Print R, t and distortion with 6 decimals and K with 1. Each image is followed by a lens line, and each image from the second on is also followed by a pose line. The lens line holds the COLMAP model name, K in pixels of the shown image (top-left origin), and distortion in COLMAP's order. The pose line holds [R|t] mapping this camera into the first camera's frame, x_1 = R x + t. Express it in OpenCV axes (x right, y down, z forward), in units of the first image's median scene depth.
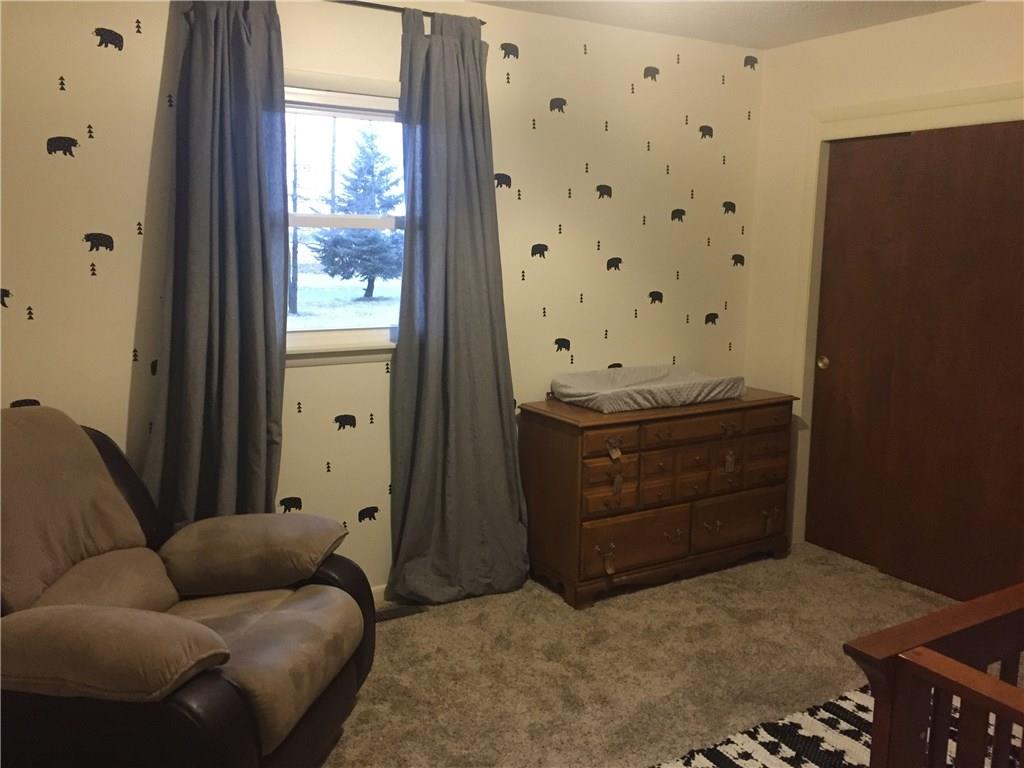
lens RADIAL K [[876.0, 0, 514.6], [0, 876.0, 385.0], [0, 0, 1]] dist [0.064950, -0.080749]
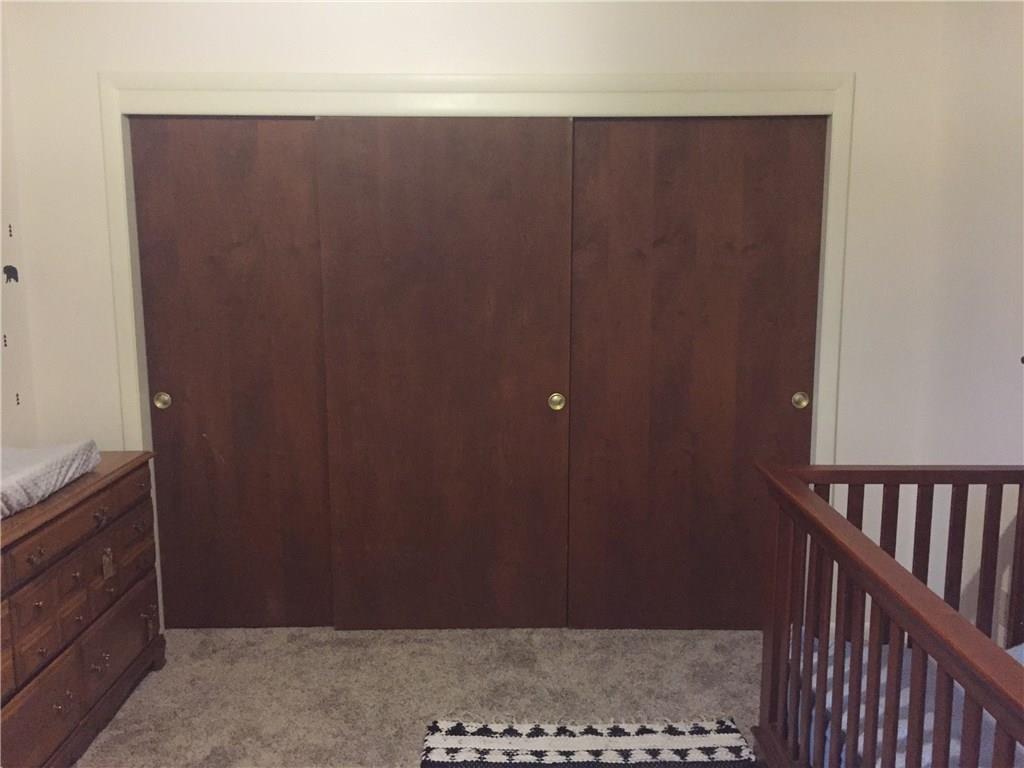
lens RADIAL K [[876.0, 0, 512.6], [0, 876.0, 379.1], [0, 0, 1]] dist [0.064950, -0.080749]
pose [[0.516969, -0.137378, 0.844908, -0.159240], [0.145575, 0.986769, 0.071372, -0.059367], [-0.843535, 0.086101, 0.530128, 0.347124]]
